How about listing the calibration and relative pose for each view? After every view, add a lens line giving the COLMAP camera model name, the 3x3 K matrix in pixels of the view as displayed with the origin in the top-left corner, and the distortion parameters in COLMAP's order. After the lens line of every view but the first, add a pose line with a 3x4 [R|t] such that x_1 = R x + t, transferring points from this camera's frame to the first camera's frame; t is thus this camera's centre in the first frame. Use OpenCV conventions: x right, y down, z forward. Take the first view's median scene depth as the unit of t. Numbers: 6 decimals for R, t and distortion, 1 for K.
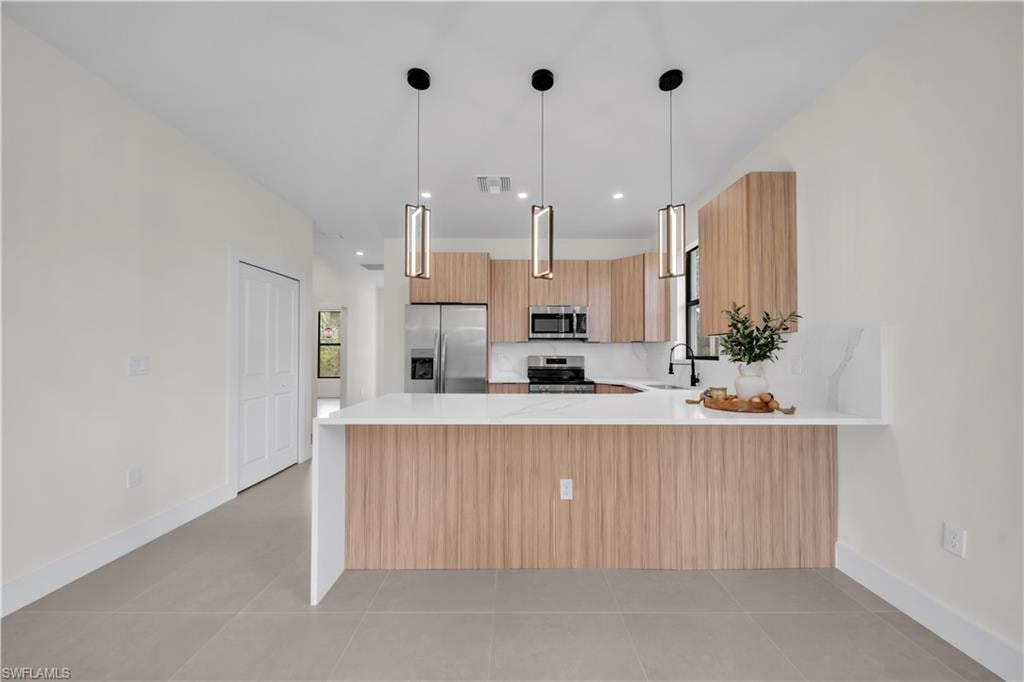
lens RADIAL K [[354.6, 0, 512.5], [0, 354.6, 343.6], [0, 0, 1]] dist [0.001033, -0.000875]
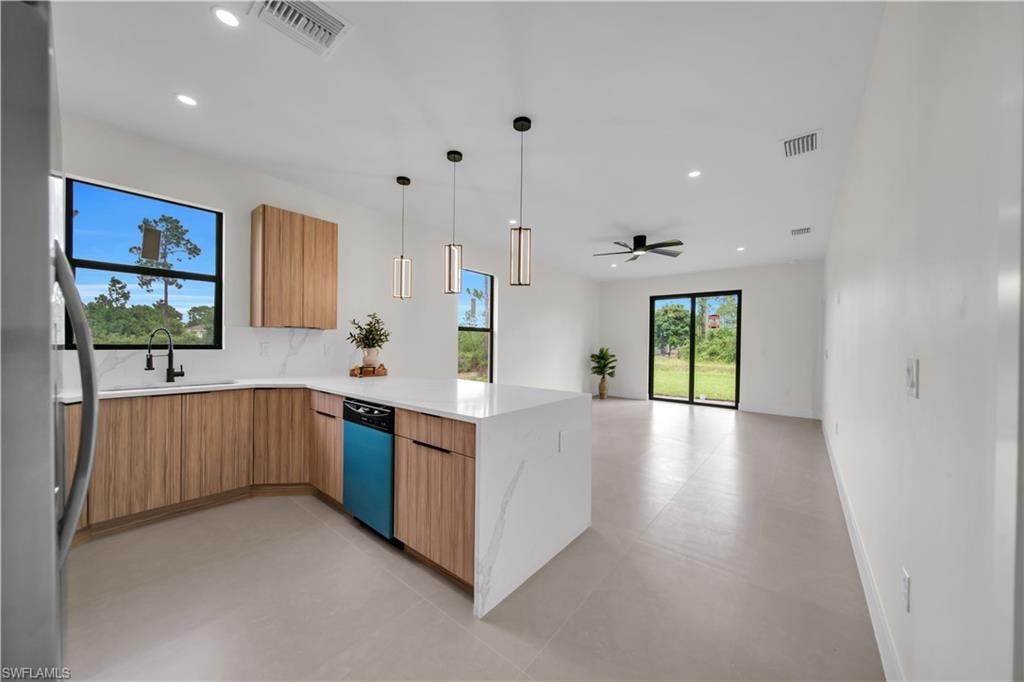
lens RADIAL K [[354.6, 0, 514.1], [0, 354.6, 344.8], [0, 0, 1]] dist [0.001033, -0.000875]
pose [[-0.776704, -0.009107, 0.629800, -0.480687], [-0.026244, 0.999495, -0.017913, 0.024096], [-0.629319, -0.030441, -0.776551, 0.926012]]
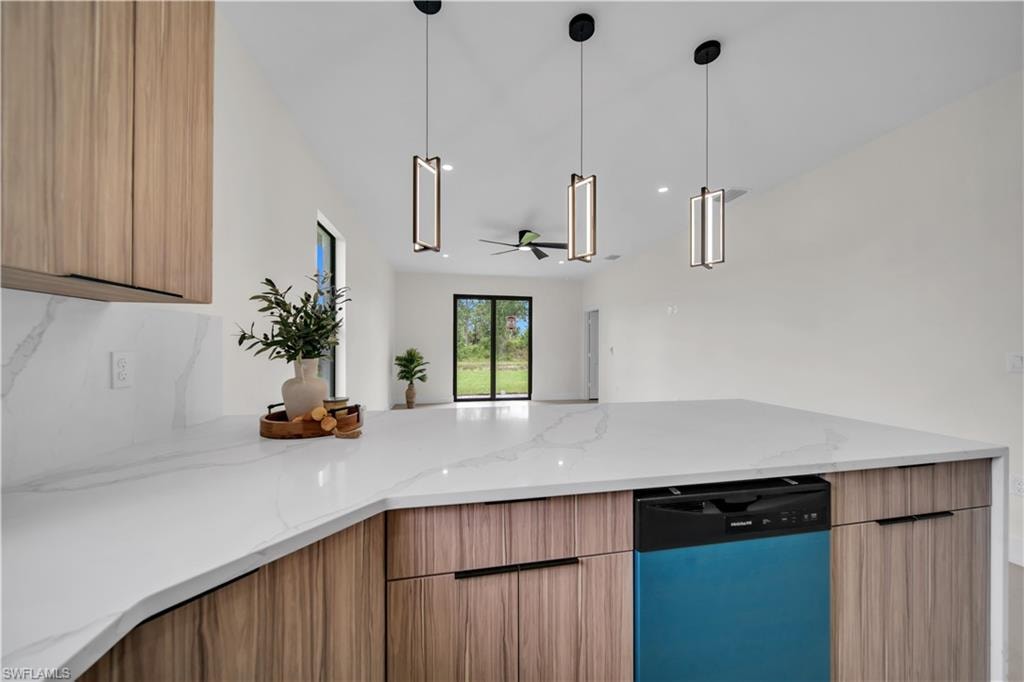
lens RADIAL K [[354.6, 0, 512.5], [0, 354.6, 345.4], [0, 0, 1]] dist [0.001033, -0.000875]
pose [[-0.979952, -0.001115, -0.199231, 0.195315], [0.003988, 0.999674, -0.025209, 0.022415], [0.199194, -0.025499, -0.979628, 0.849941]]
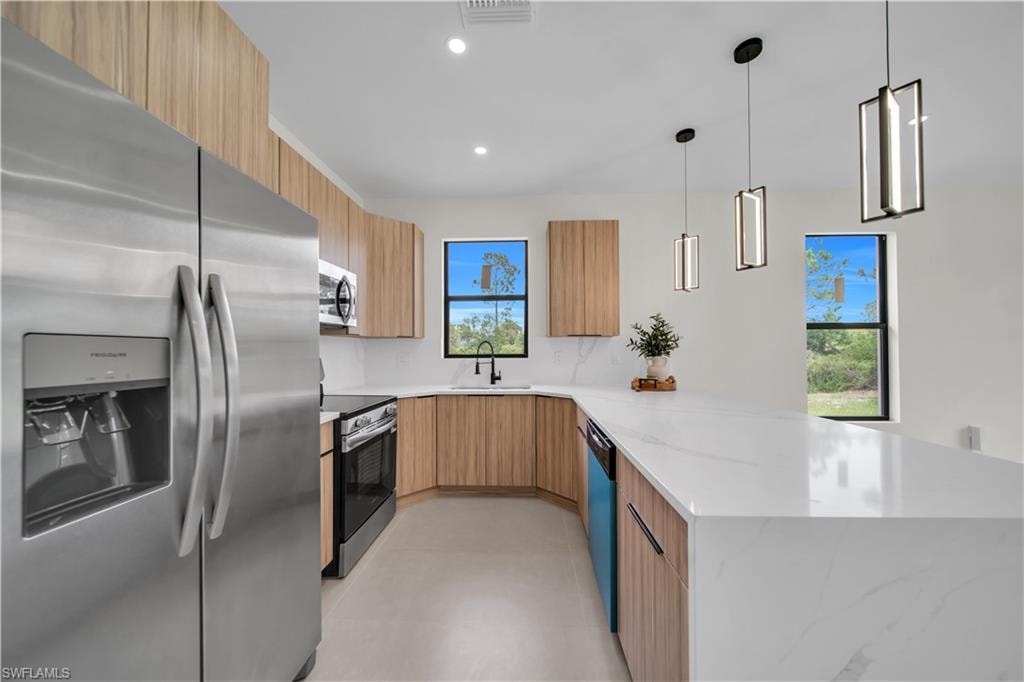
lens RADIAL K [[354.6, 0, 518.3], [0, 354.6, 347.3], [0, 0, 1]] dist [0.001033, -0.000875]
pose [[0.026983, 0.011866, 0.999565, -0.390557], [-0.018181, 0.999770, -0.011378, 0.020876], [-0.999471, -0.017866, 0.027193, 0.737704]]
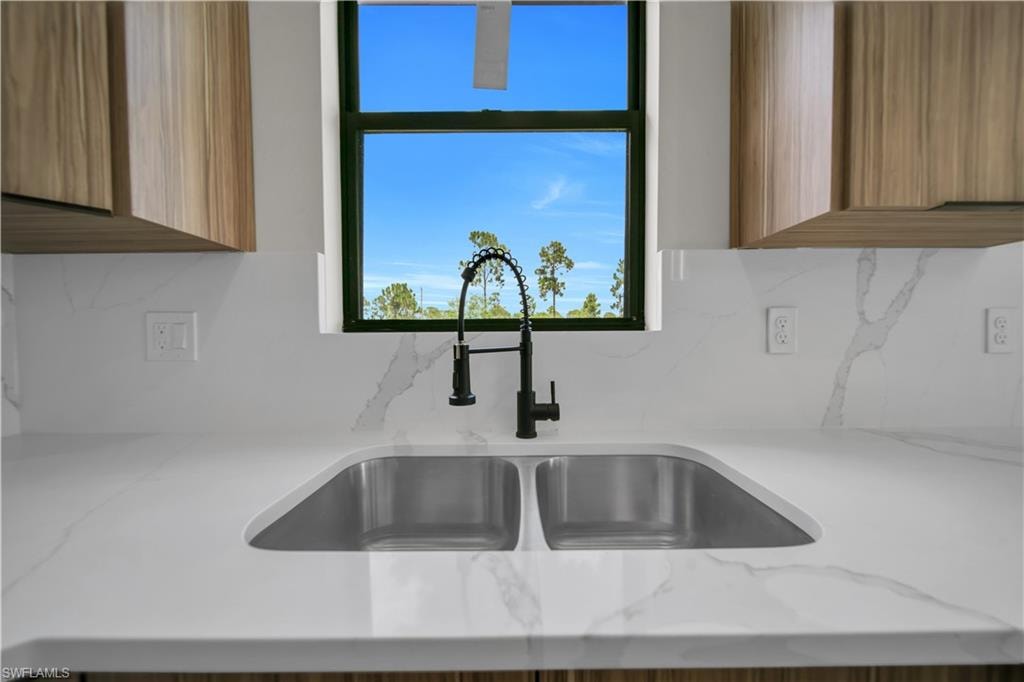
lens RADIAL K [[354.6, 0, 519.8], [0, 354.6, 349.5], [0, 0, 1]] dist [0.001033, -0.000875]
pose [[-0.013646, -0.031979, 0.999395, 0.219439], [-0.017507, 0.999343, 0.031738, 0.042078], [-0.999754, -0.017064, -0.014197, 0.823110]]
